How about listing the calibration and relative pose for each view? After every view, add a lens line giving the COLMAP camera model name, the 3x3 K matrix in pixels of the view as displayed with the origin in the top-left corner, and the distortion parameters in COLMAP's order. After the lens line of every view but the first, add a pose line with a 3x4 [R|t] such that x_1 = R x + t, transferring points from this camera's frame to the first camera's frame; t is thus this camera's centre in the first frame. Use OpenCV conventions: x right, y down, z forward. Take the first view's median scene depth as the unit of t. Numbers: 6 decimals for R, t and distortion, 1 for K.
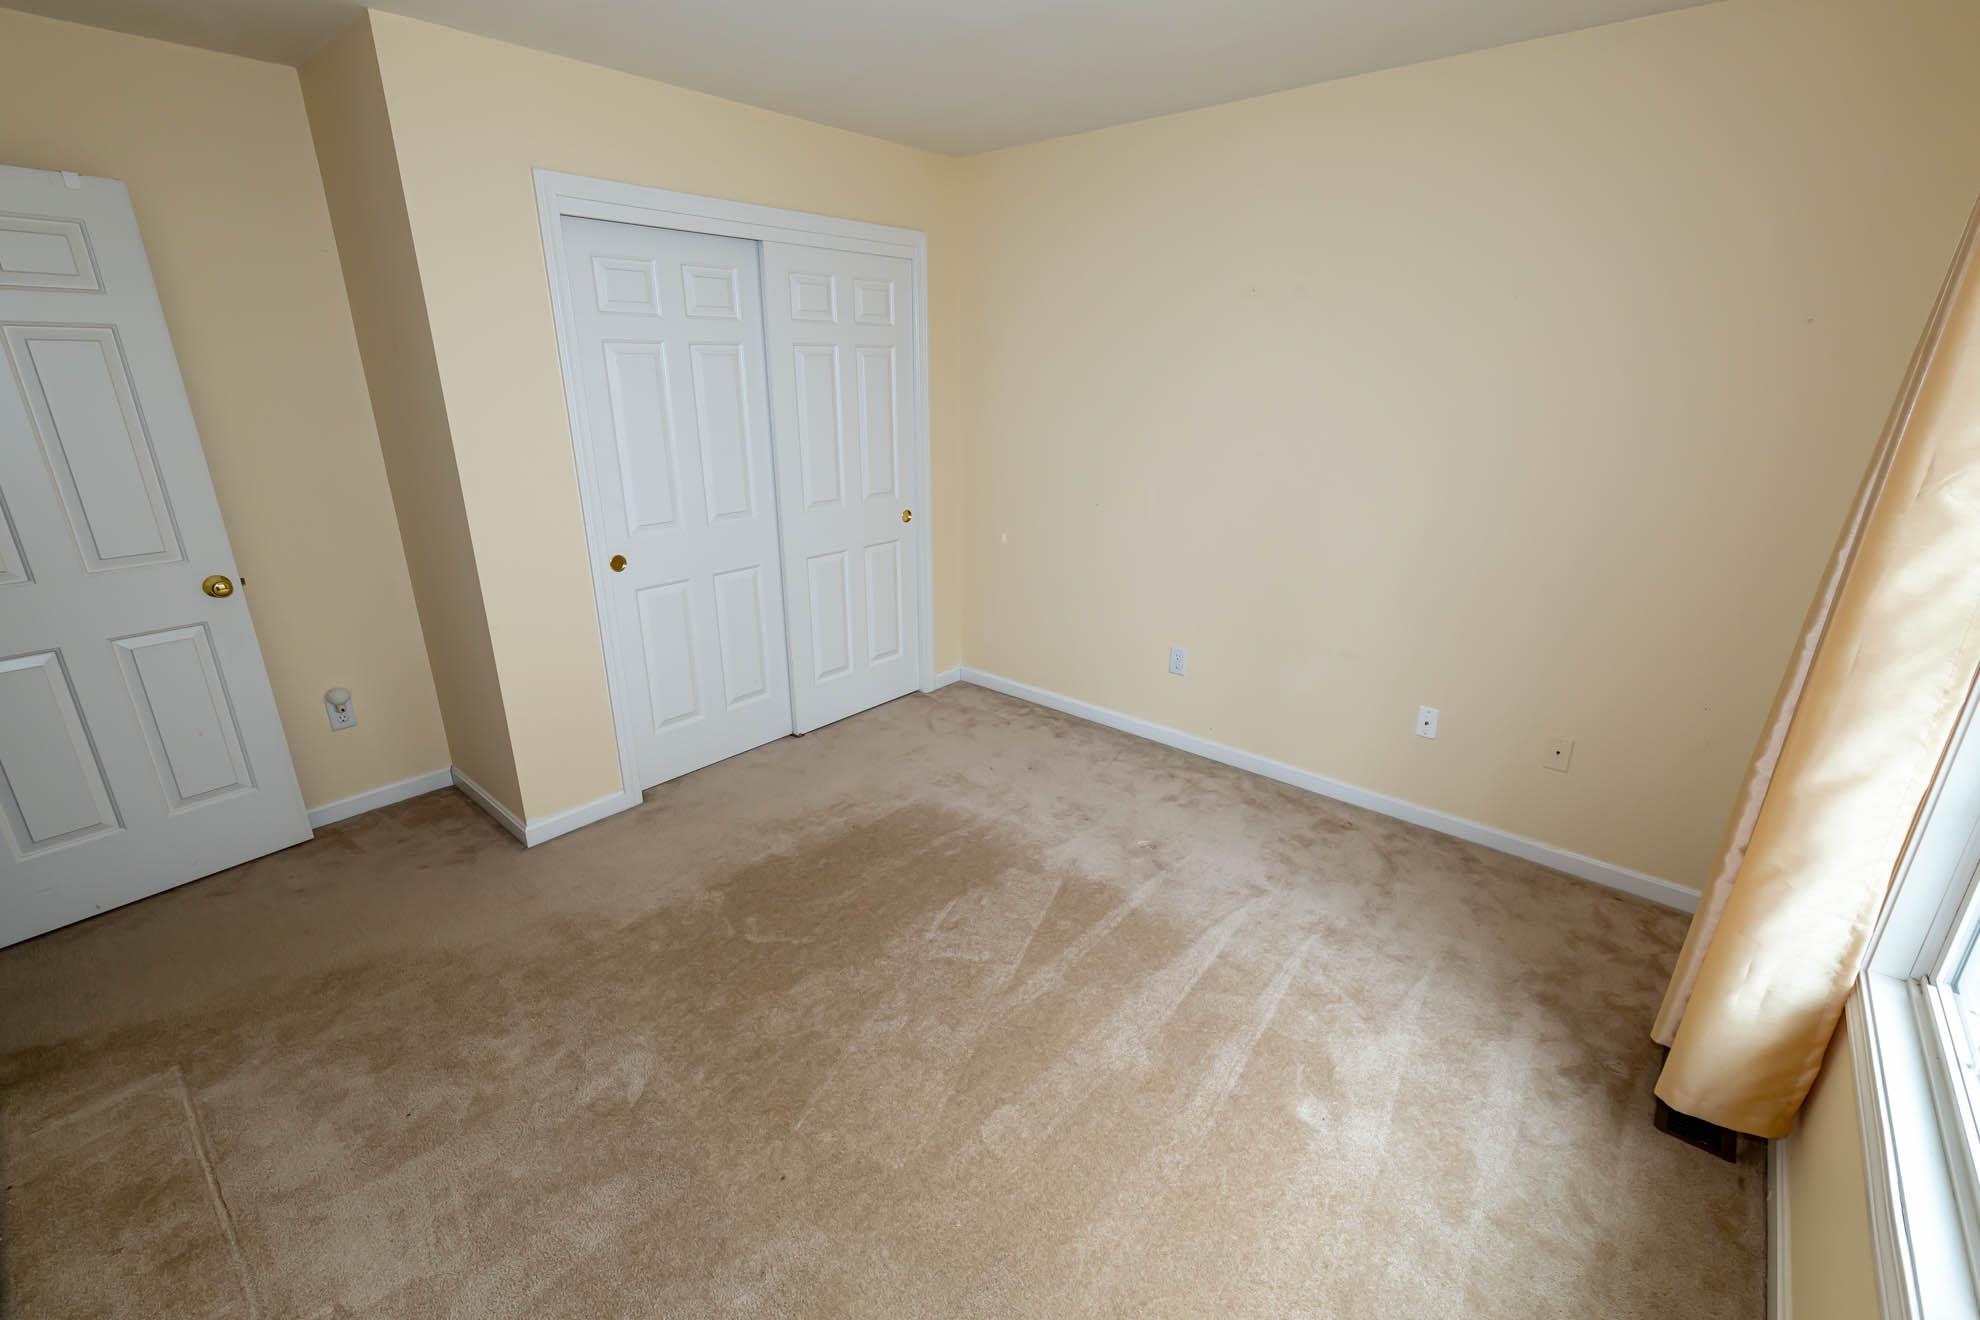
lens RADIAL K [[864.7, 0, 988.2], [0, 864.7, 656.3], [0, 0, 1]] dist [0.000218, -0.000394]
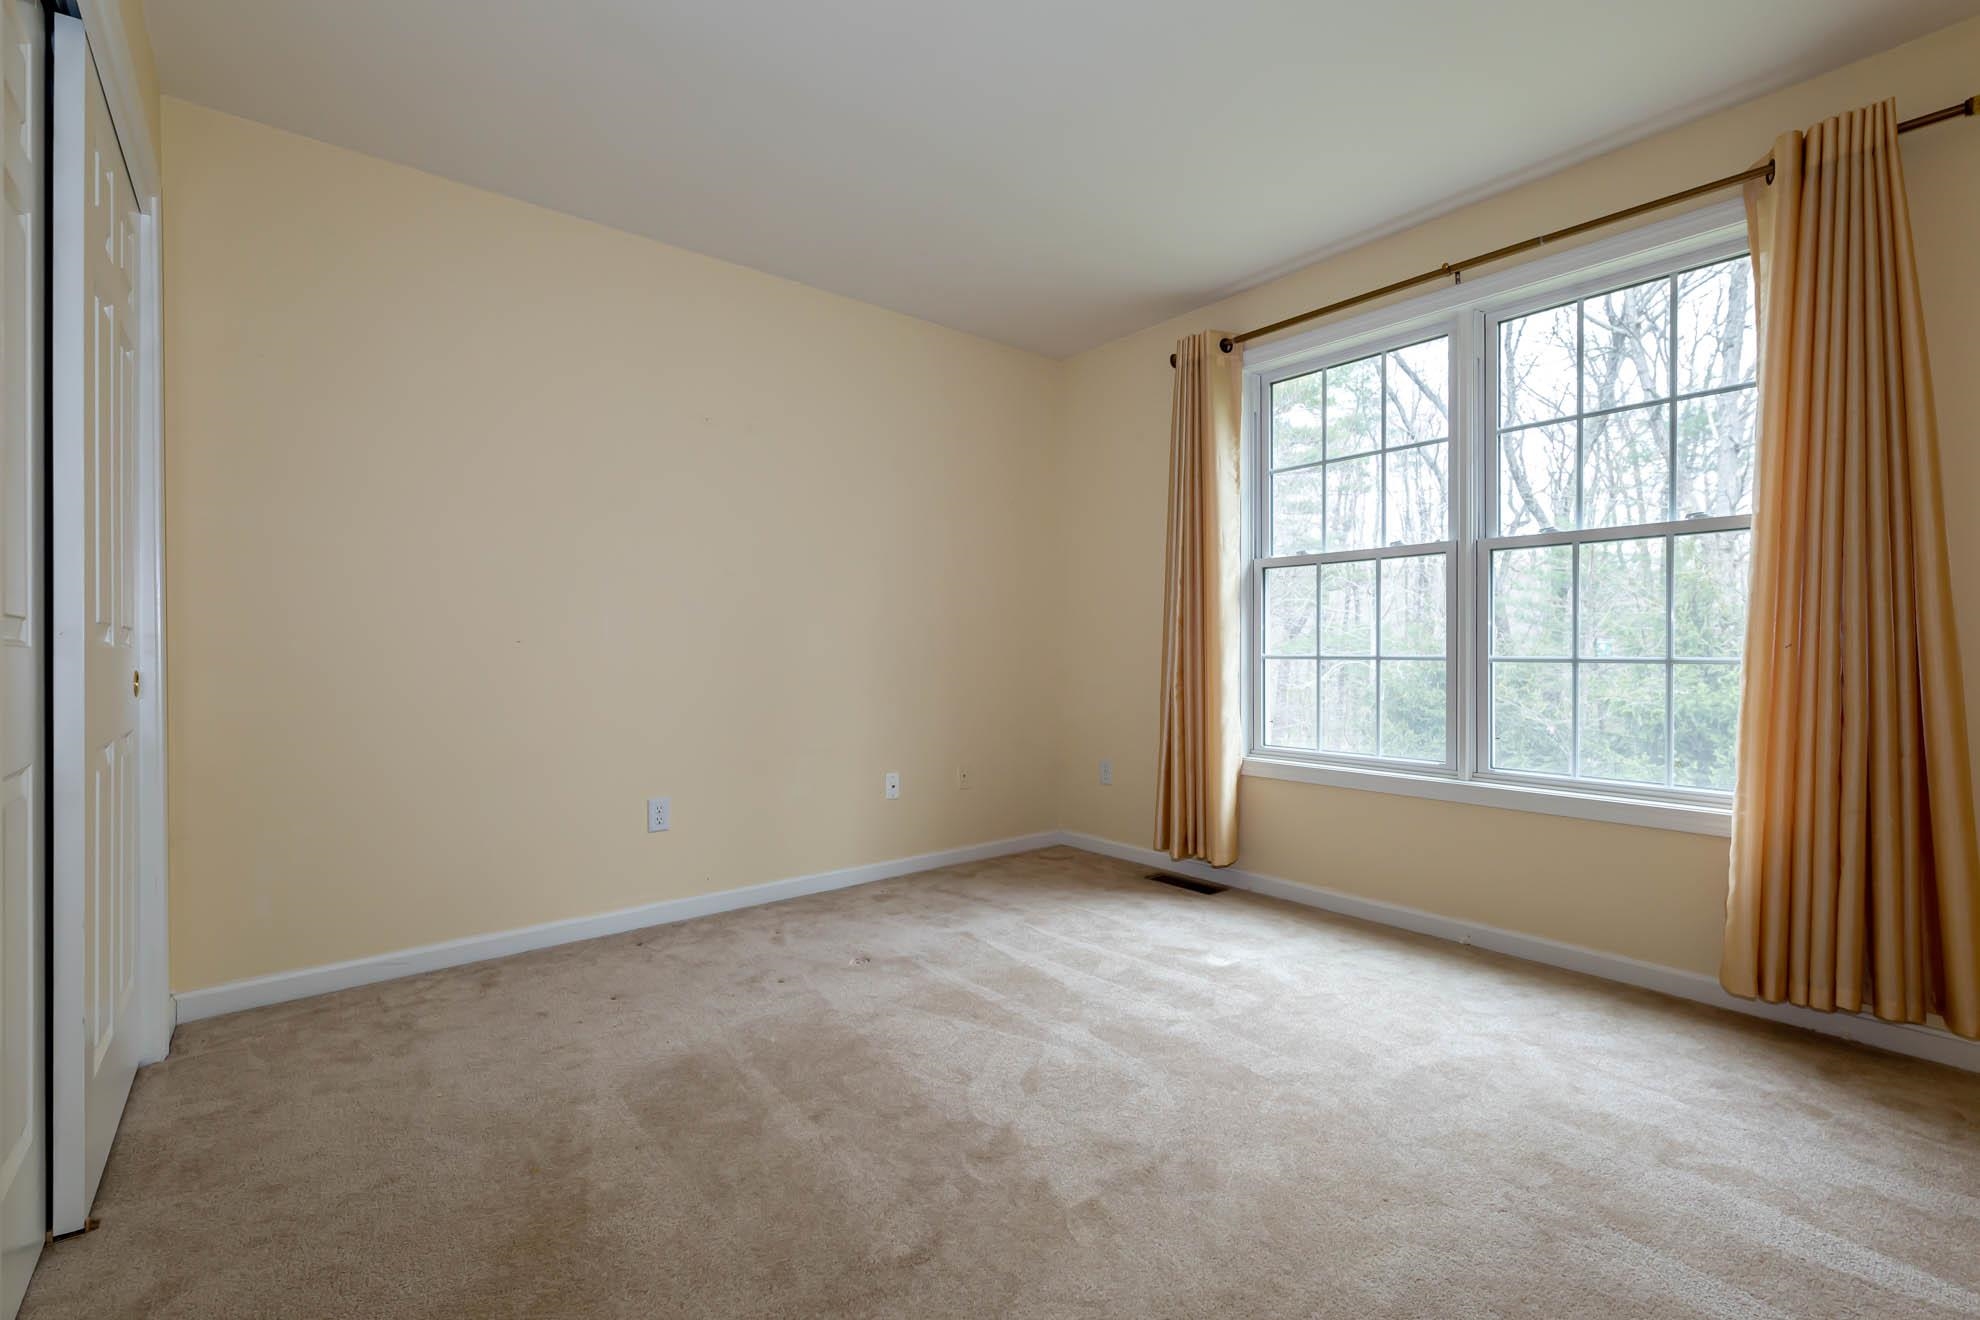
lens RADIAL K [[864.7, 0, 988.2], [0, 864.7, 656.3], [0, 0, 1]] dist [0.000218, -0.000394]
pose [[0.150757, -0.002948, 0.988567, -0.708219], [0.323901, 0.944944, -0.046577, 0.003892], [-0.934003, 0.327219, 0.143411, 0.662441]]
